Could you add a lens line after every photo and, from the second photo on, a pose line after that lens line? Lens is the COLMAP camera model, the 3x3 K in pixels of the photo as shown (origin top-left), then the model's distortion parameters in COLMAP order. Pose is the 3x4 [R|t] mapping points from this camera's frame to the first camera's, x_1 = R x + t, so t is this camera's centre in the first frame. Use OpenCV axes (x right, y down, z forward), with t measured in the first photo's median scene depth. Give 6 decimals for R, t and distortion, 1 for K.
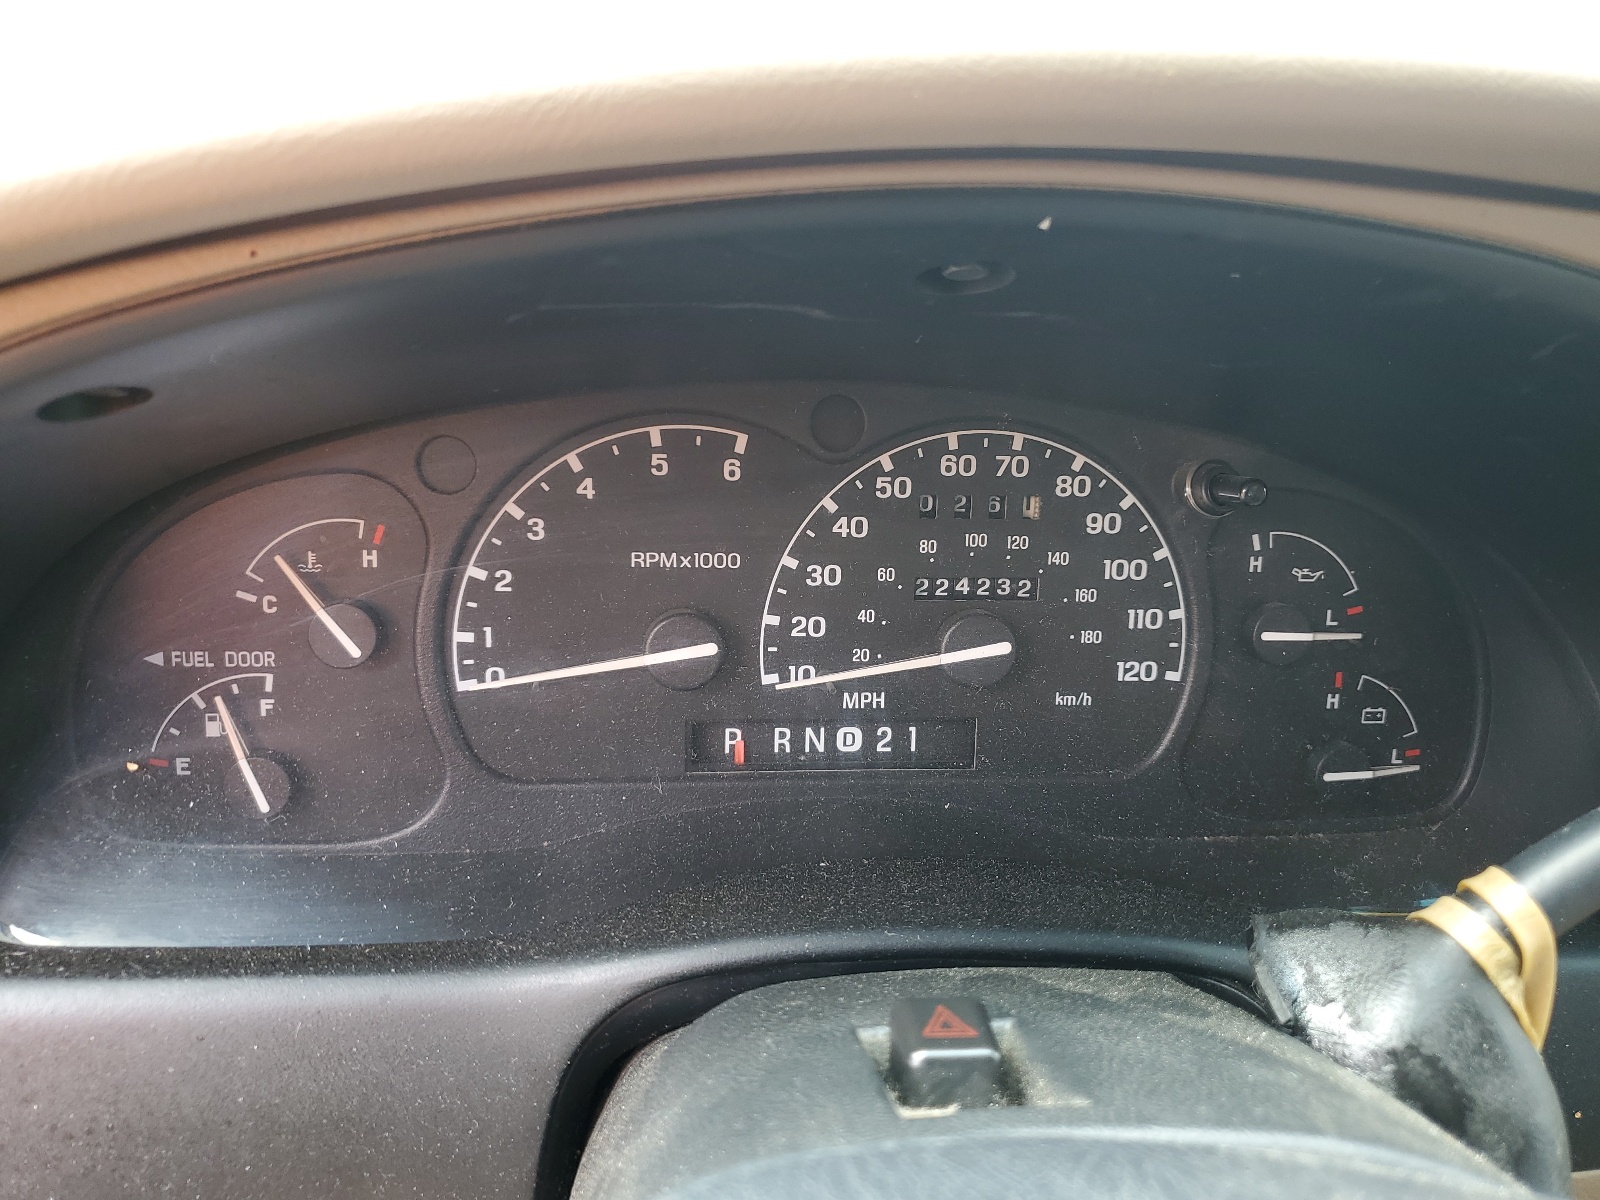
lens RADIAL K [[1224.4, 0, 800.3], [0, 1224.4, 602.4], [0, 0, 1]] dist [-0.003293, 0.001042]
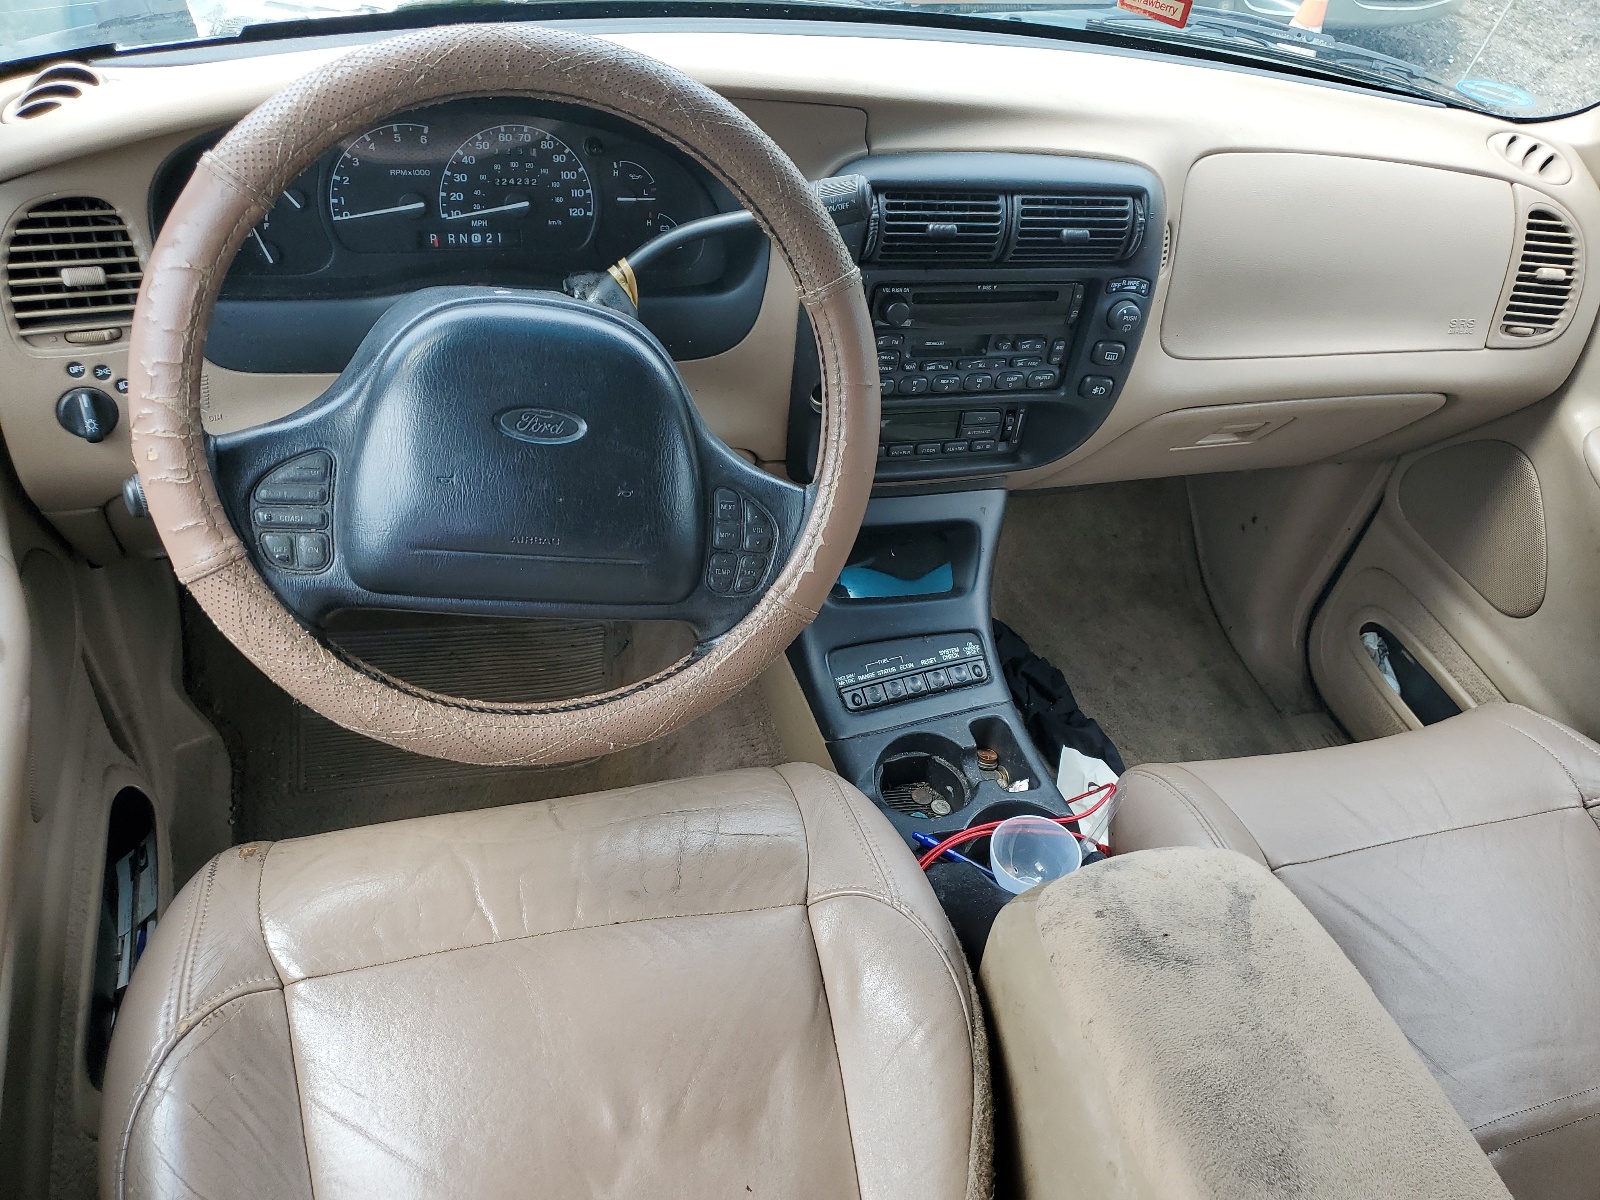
lens RADIAL K [[1224.4, 0, 799.2], [0, 1224.4, 596.0], [0, 0, 1]] dist [-0.003293, 0.001042]
pose [[0.977225, -0.068133, 0.200973, 0.150644], [-0.003463, 0.941810, 0.336128, -0.064969], [-0.212179, -0.329169, 0.920124, -2.113909]]
